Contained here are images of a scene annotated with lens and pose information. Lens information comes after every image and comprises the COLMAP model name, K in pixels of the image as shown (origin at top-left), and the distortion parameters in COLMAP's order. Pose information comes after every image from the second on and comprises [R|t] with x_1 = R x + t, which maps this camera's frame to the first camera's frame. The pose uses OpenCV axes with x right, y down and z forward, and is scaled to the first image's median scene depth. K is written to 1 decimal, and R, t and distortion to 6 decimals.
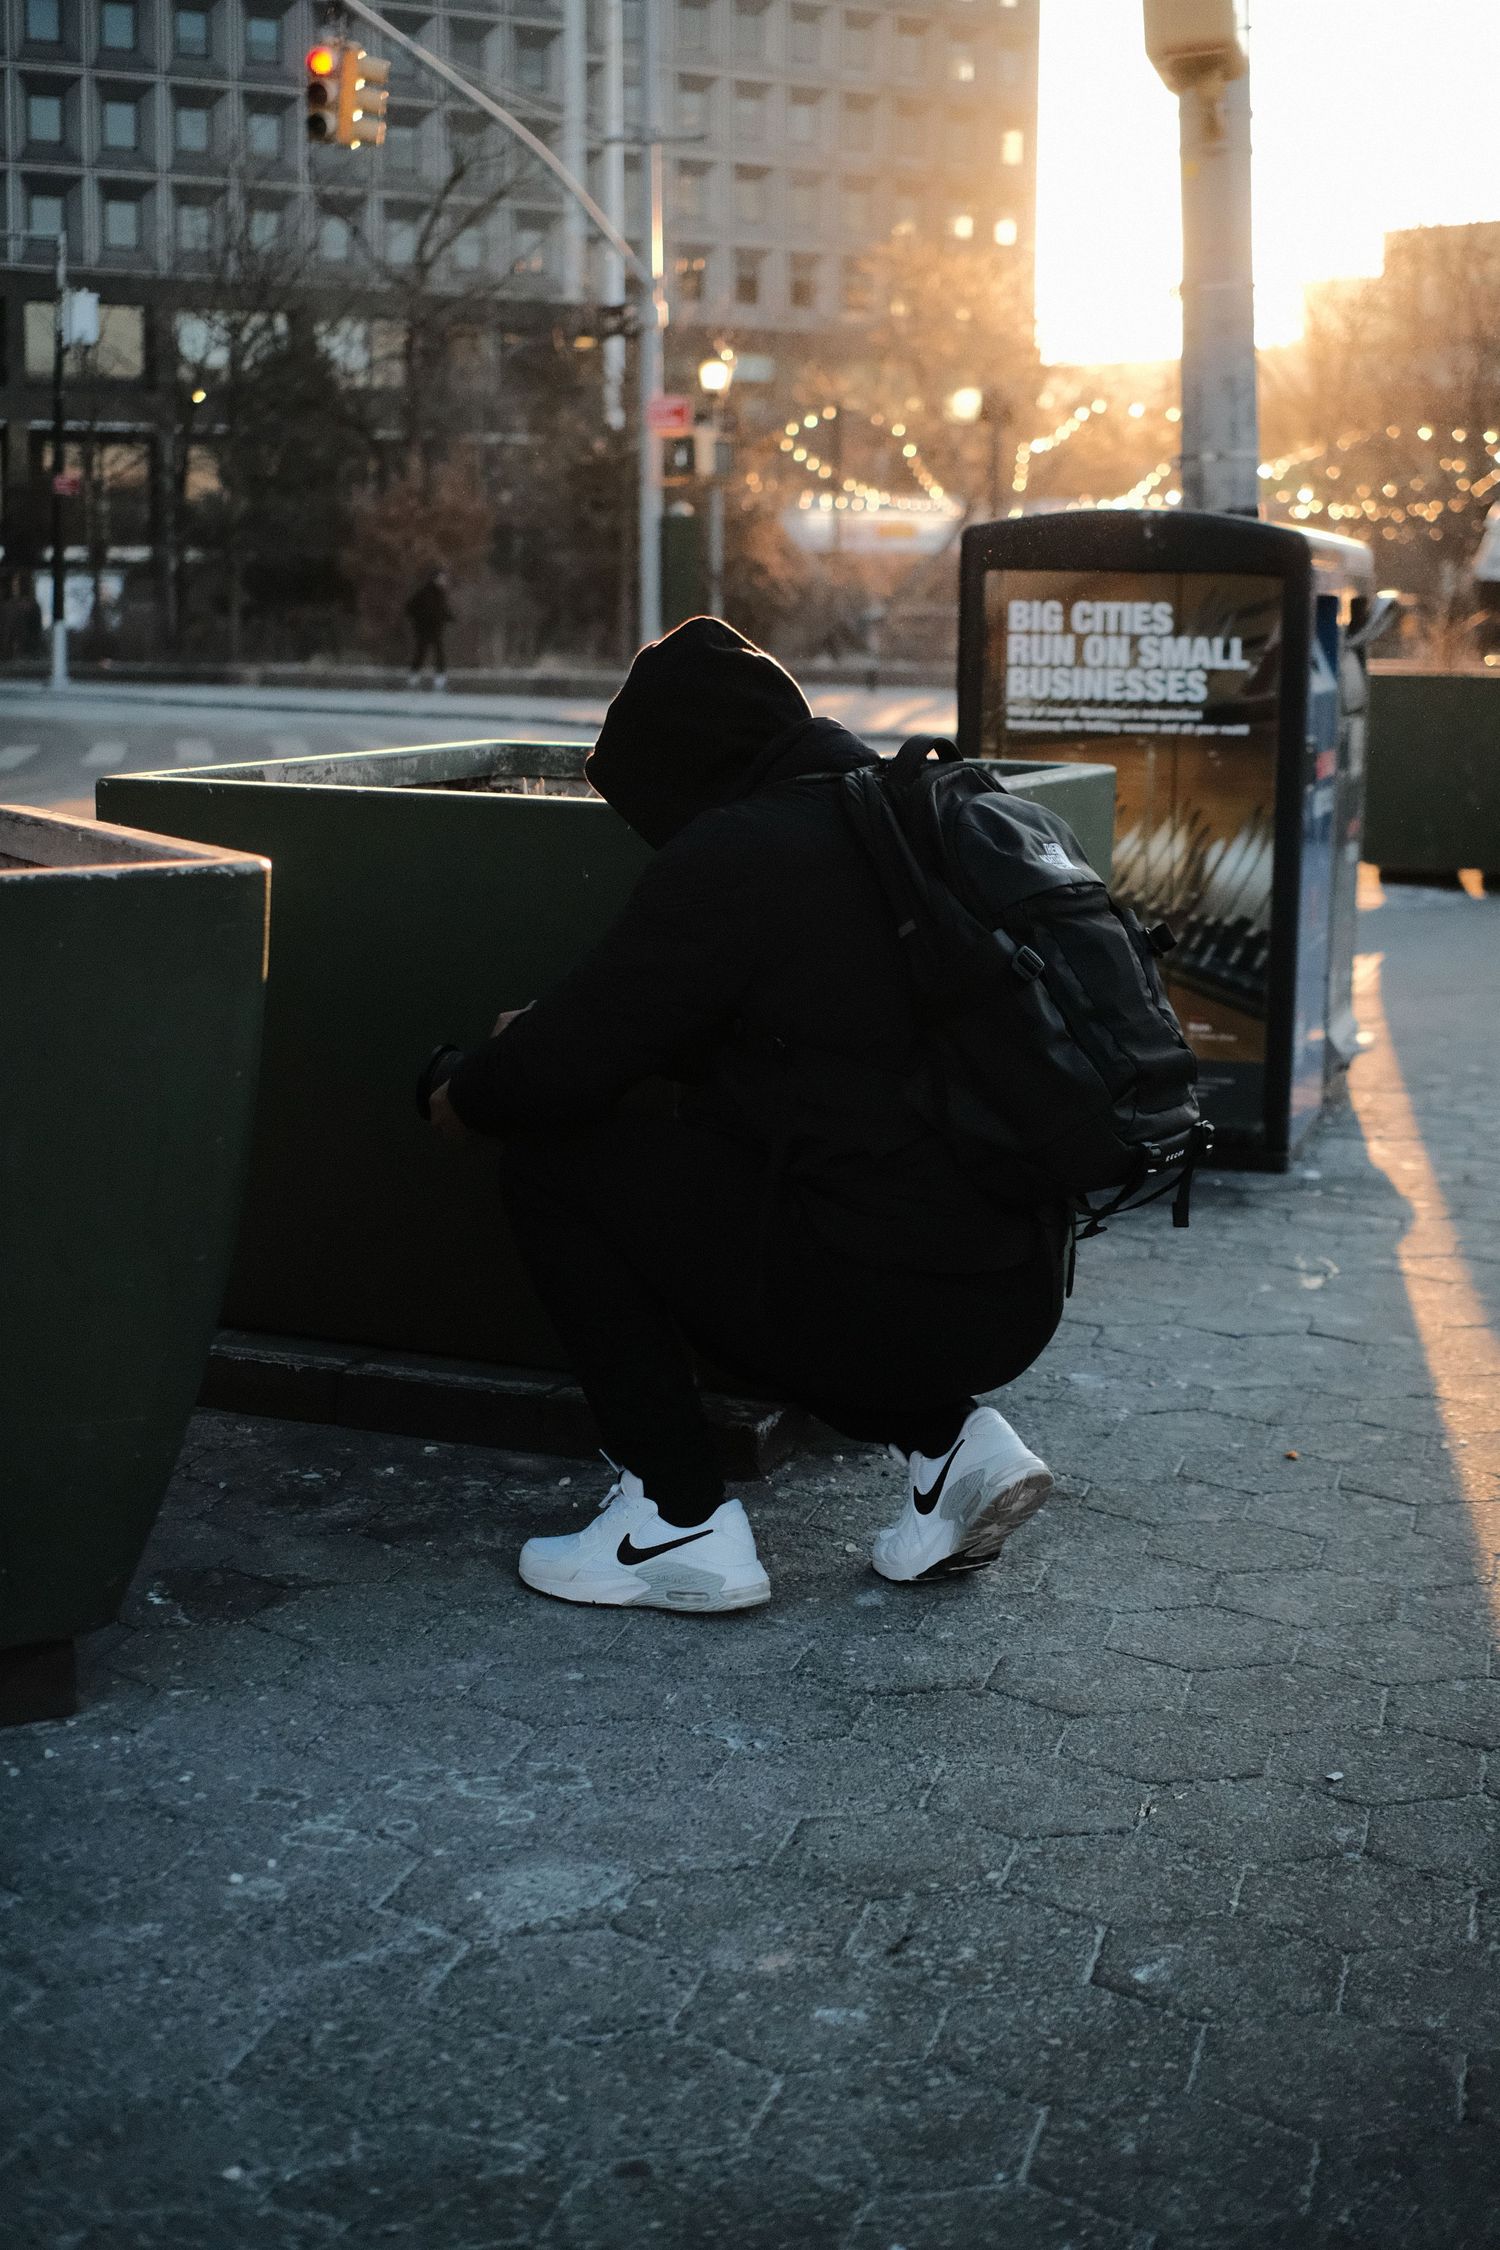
lens RADIAL K [[3464.6, 0, 749.2], [0, 3464.6, 1124.2], [0, 0, 1]] dist [-0.078653, 0.000000]
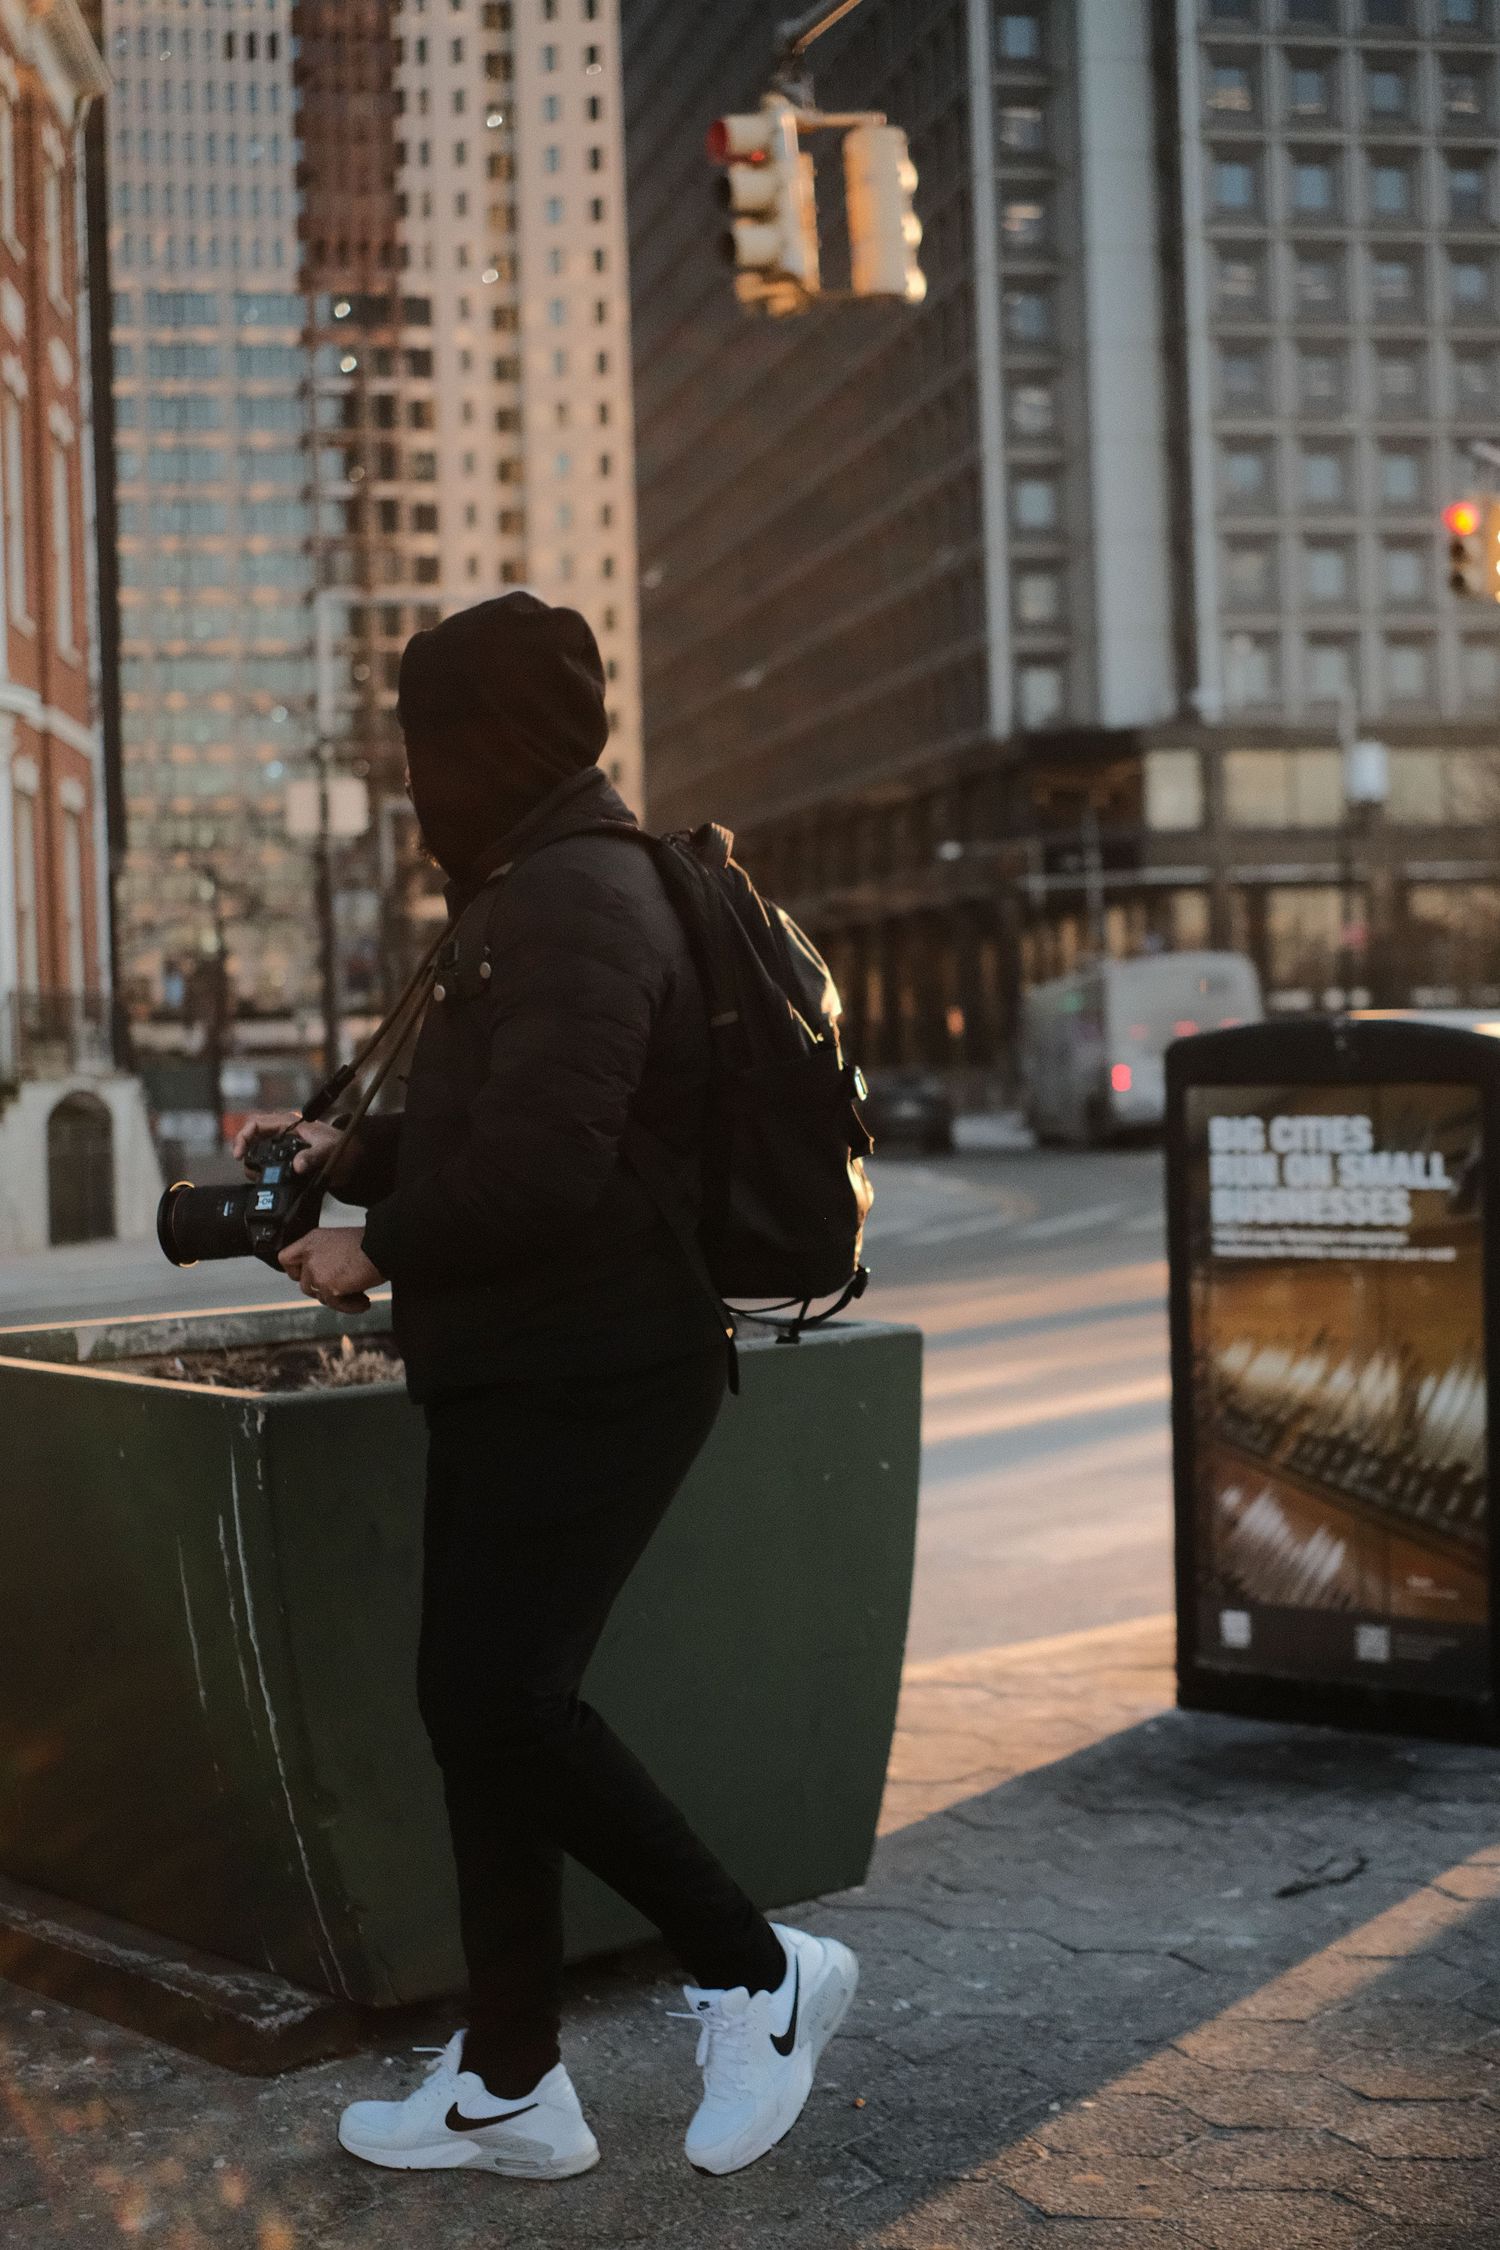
lens RADIAL K [[3464.6, 0, 749.7], [0, 3464.6, 1125.8], [0, 0, 1]] dist [-0.078653, 0.000000]
pose [[0.886905, -0.023639, -0.461346, 0.397864], [-0.030921, 0.993412, -0.110345, -0.041929], [0.460915, 0.112131, 0.880332, 0.114528]]
